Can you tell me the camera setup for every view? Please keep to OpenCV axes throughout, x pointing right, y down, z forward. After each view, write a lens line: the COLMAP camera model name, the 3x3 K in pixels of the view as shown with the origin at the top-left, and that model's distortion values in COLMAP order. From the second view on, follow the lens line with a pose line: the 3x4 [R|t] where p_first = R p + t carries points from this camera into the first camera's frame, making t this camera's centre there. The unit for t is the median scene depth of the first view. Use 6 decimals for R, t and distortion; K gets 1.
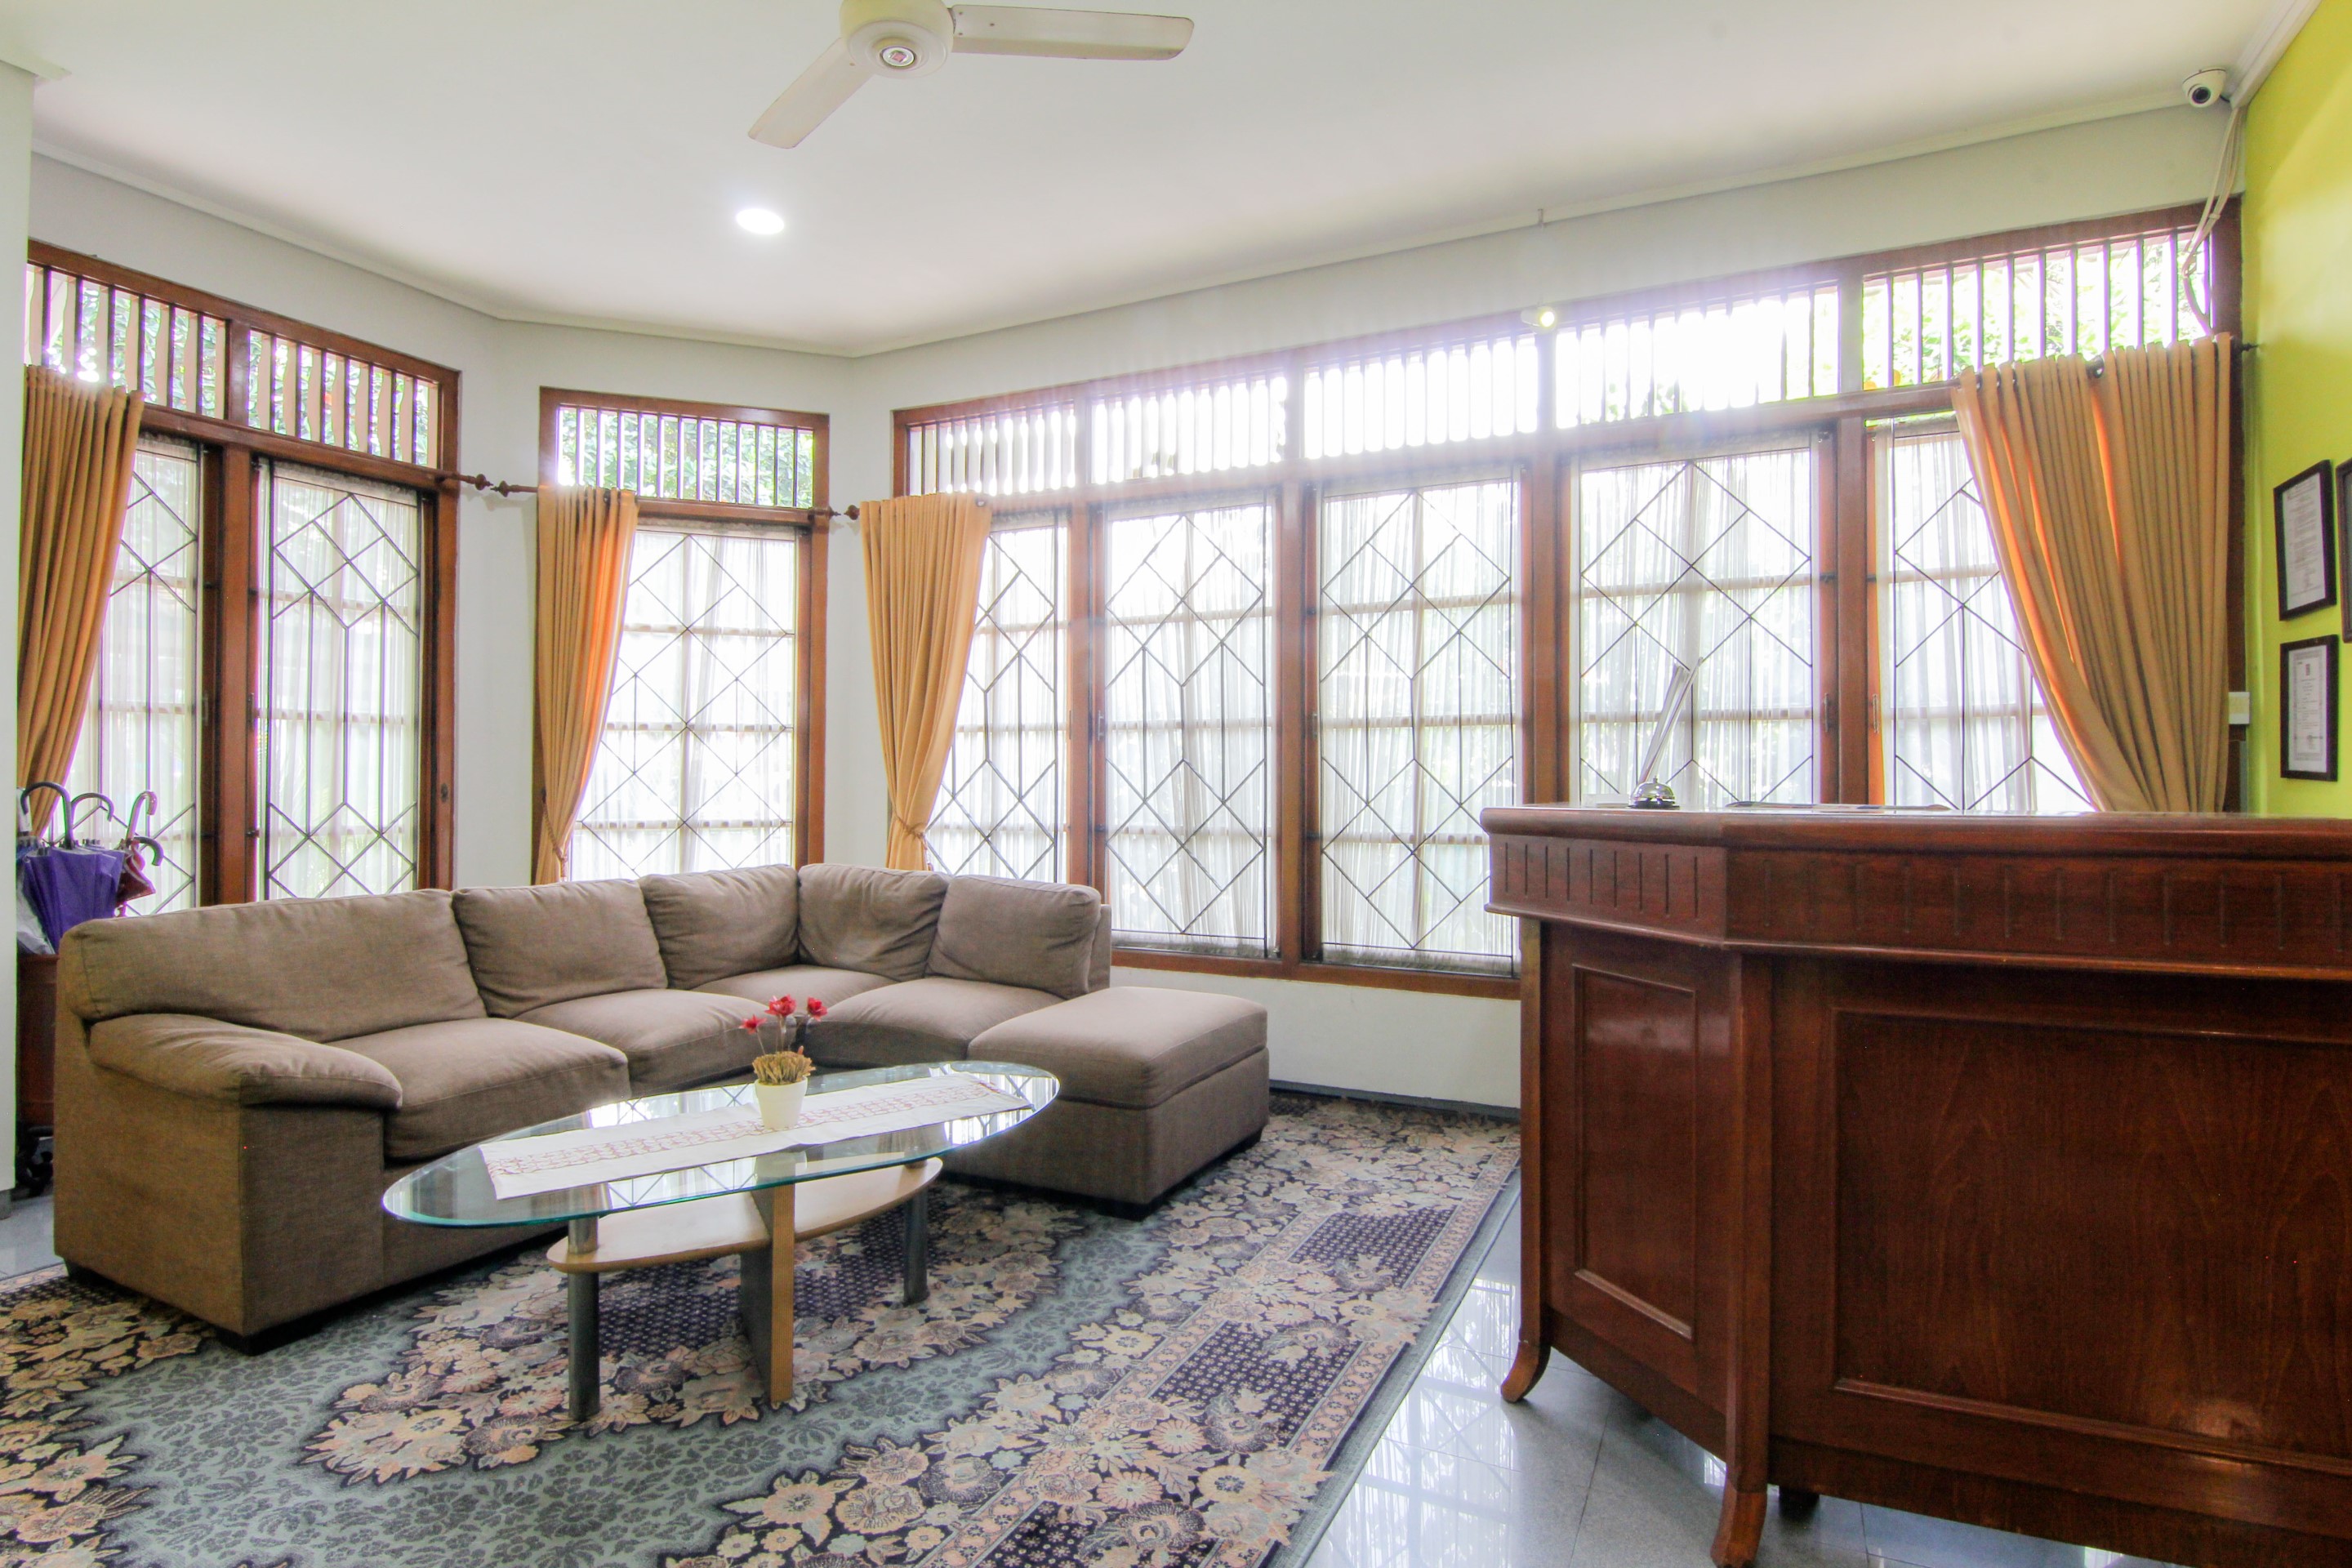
lens RADIAL K [[1200.6, 0, 1186.1], [0, 1200.6, 772.2], [0, 0, 1]] dist [0.000272, -0.013728]
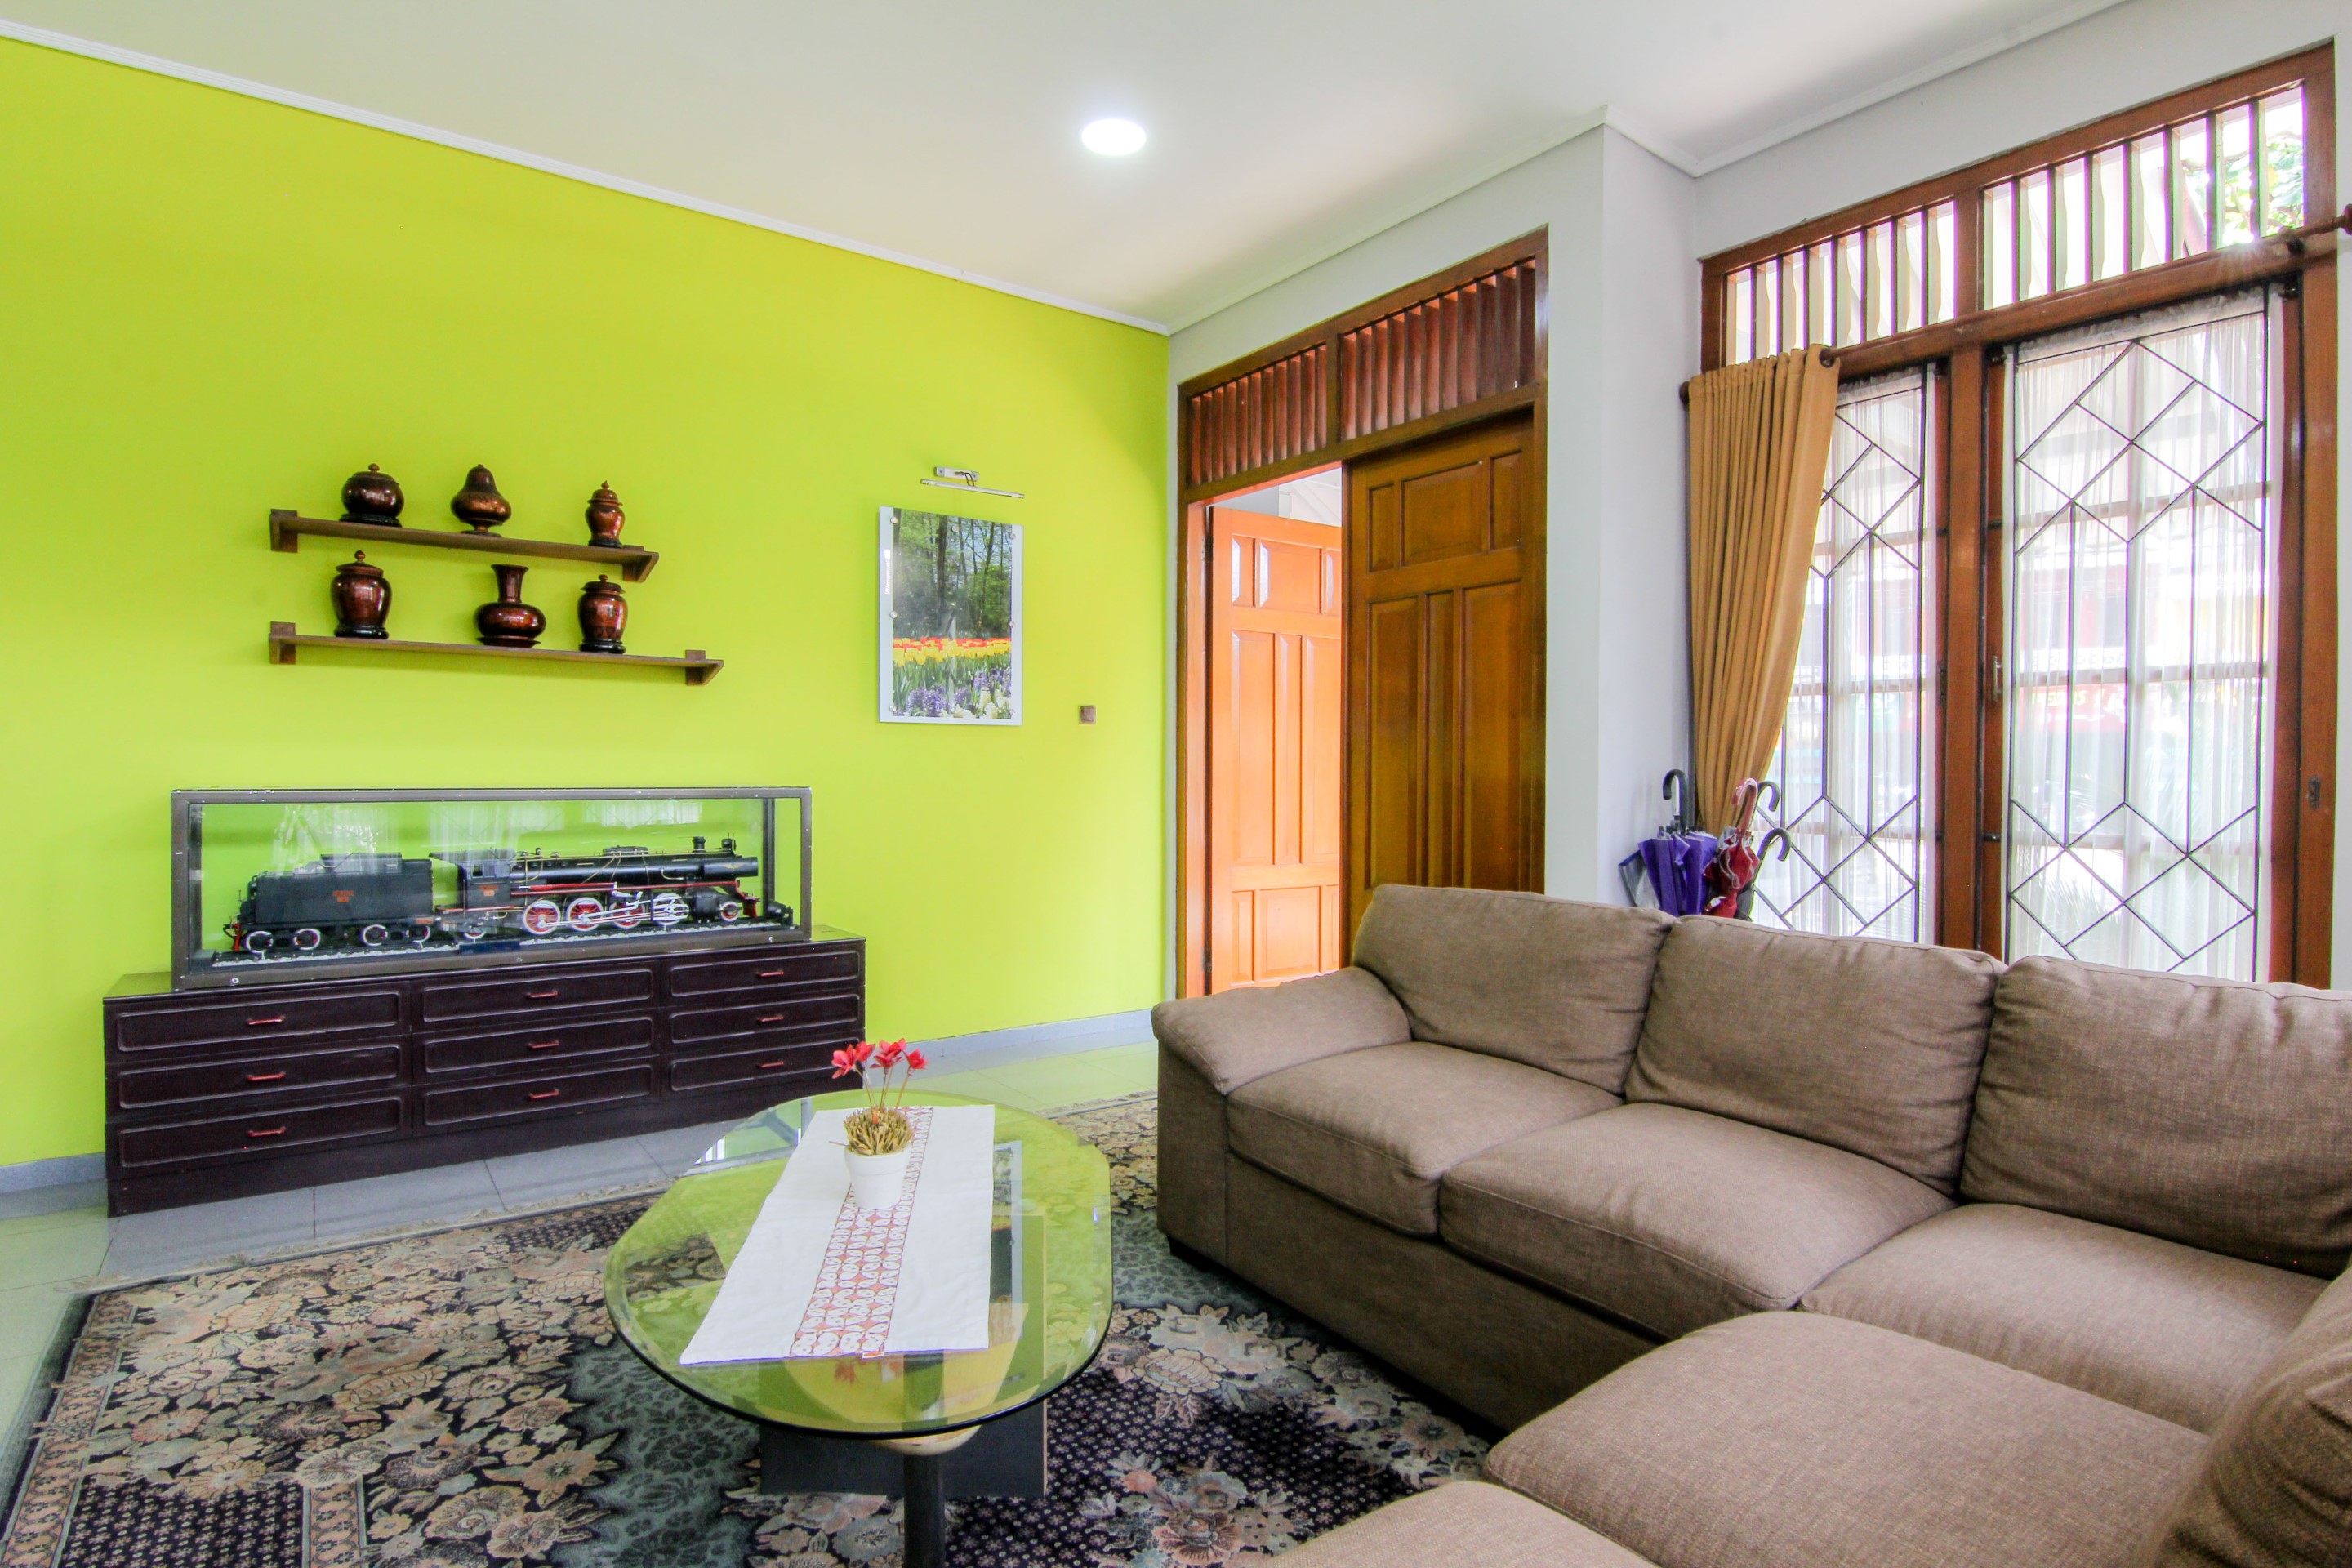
lens RADIAL K [[1194.2, 0, 1184.1], [0, 1194.2, 779.5], [0, 0, 1]] dist [-0.004934, -0.012722]
pose [[-0.468014, 0.005995, -0.883701, 0.177747], [0.000344, 0.999978, 0.006602, 0.009076], [0.883721, 0.002786, -0.468006, 1.092655]]
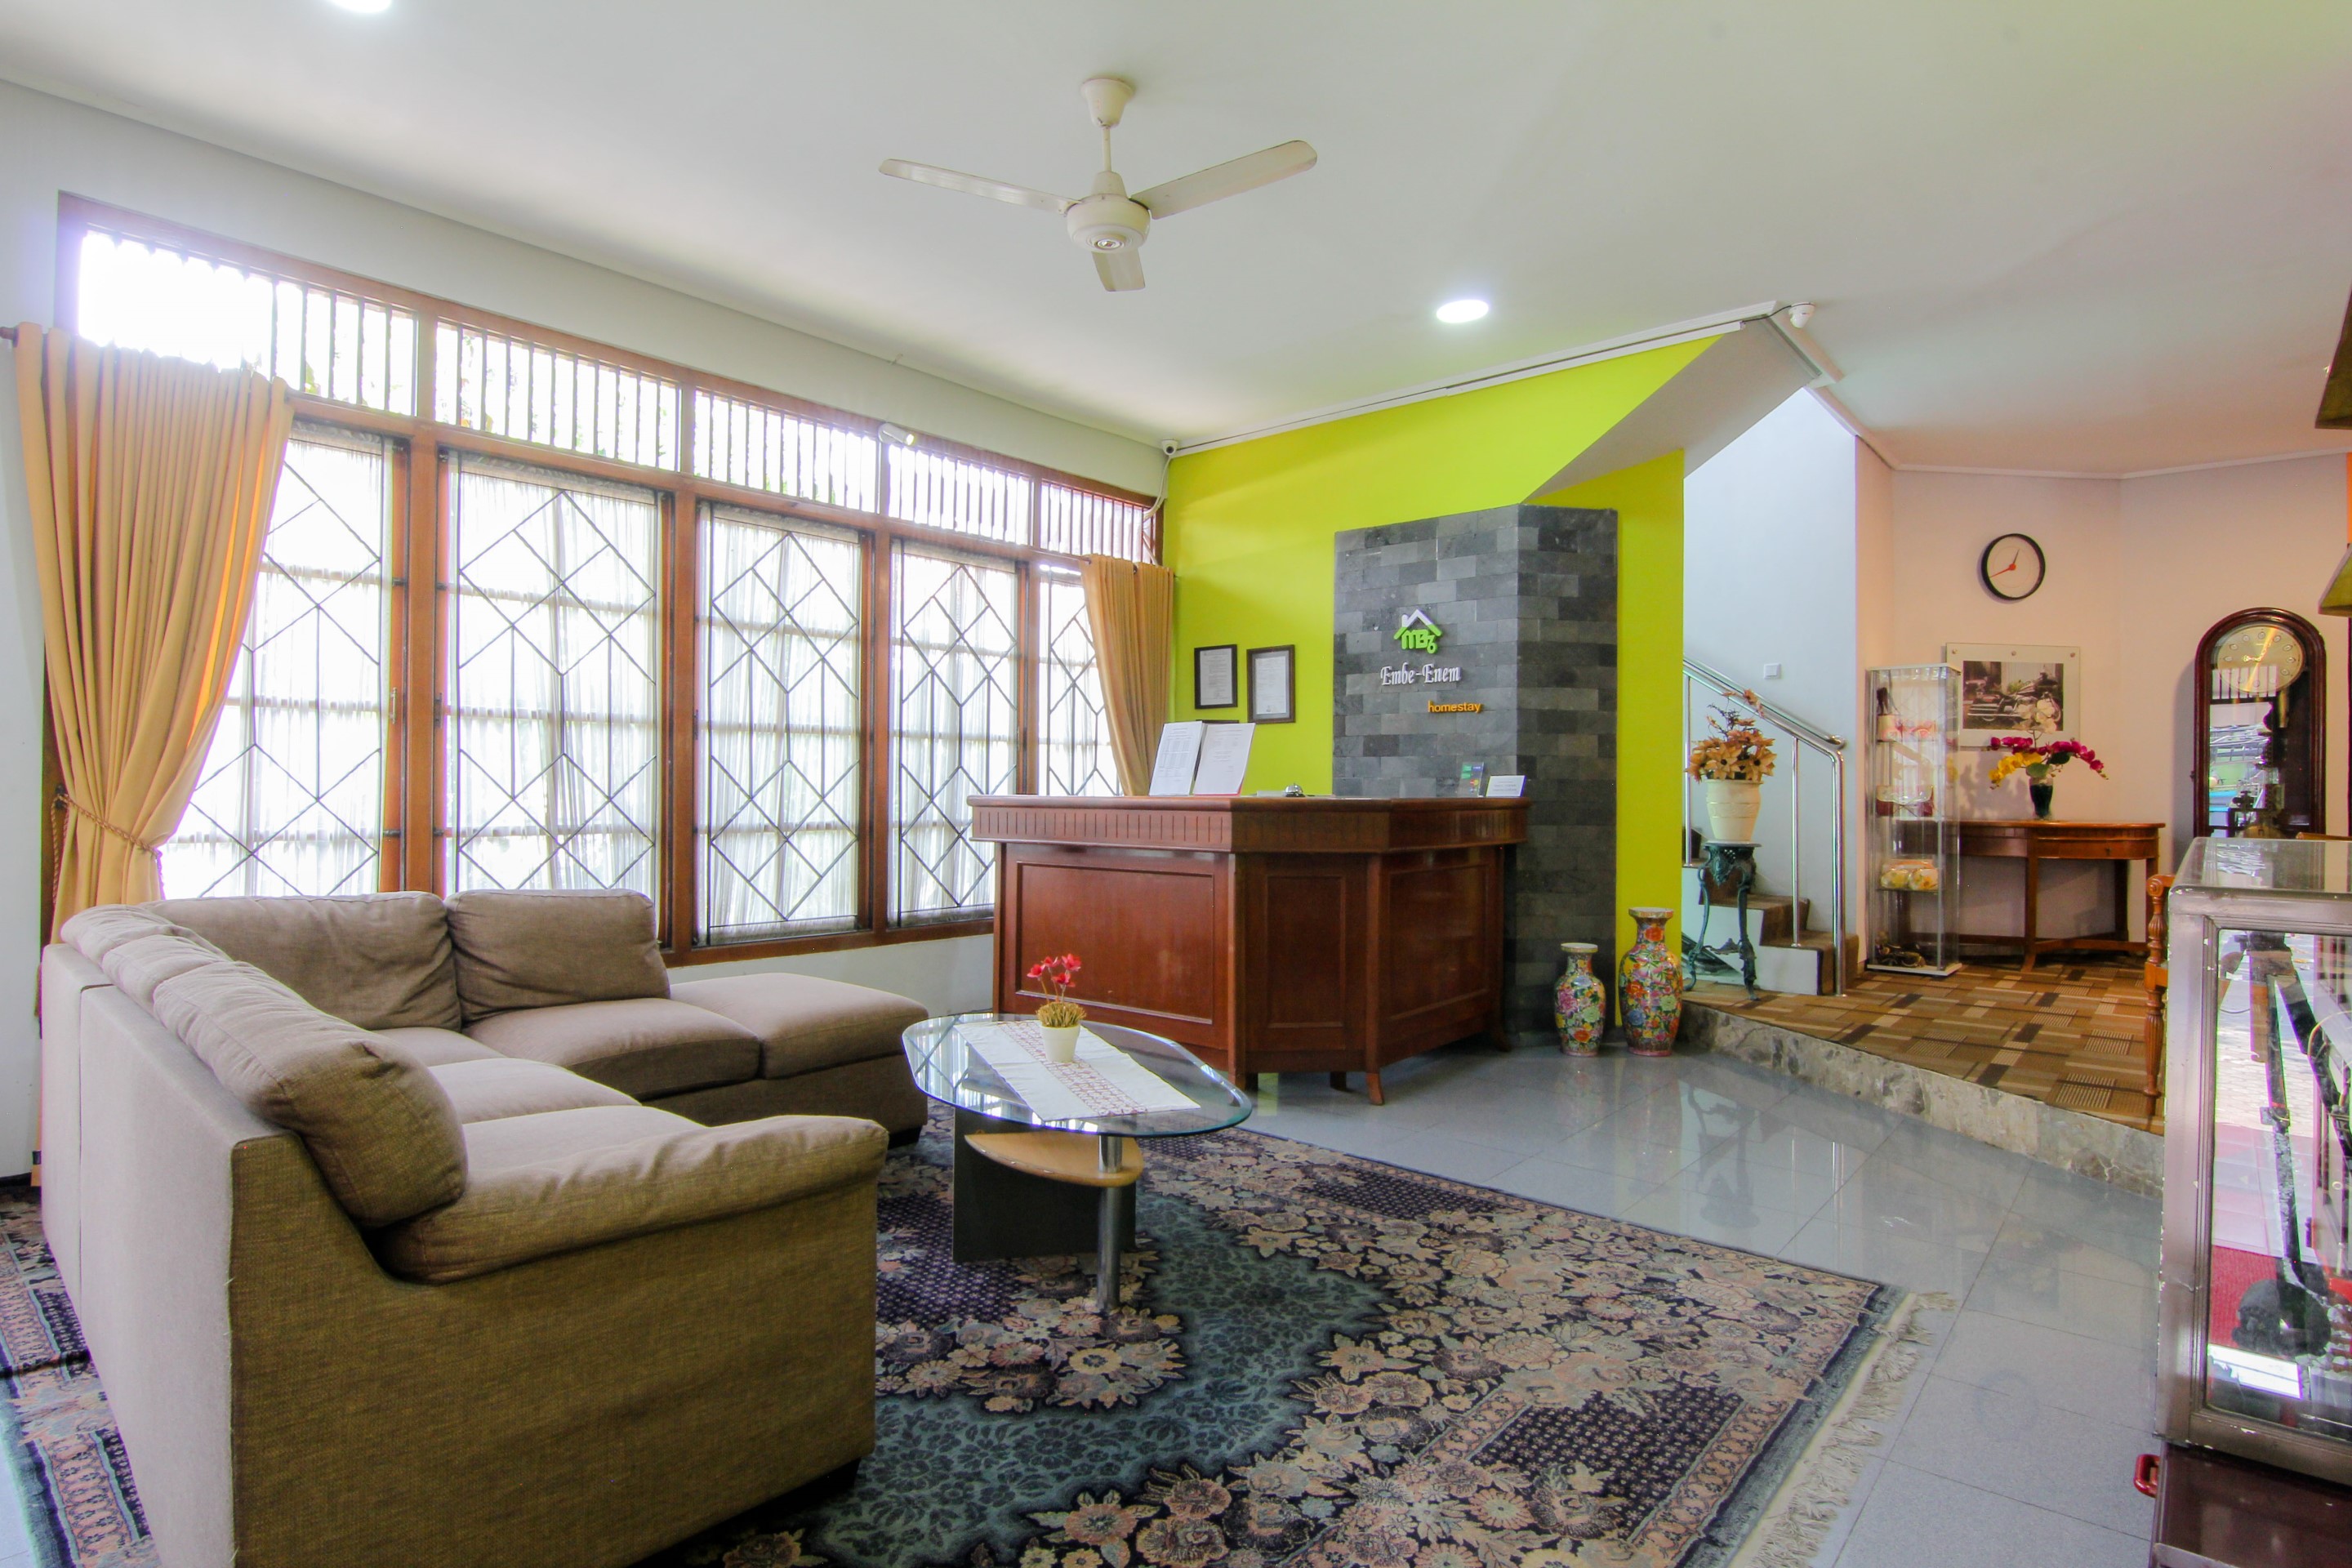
lens RADIAL K [[1194.2, 0, 1184.1], [0, 1194.2, 779.5], [0, 0, 1]] dist [-0.004934, -0.012722]
pose [[0.254300, 0.002540, 0.967122, -1.066491], [-0.019646, 0.999804, 0.002541, -0.003105], [-0.966926, -0.019647, 0.254300, 0.403696]]
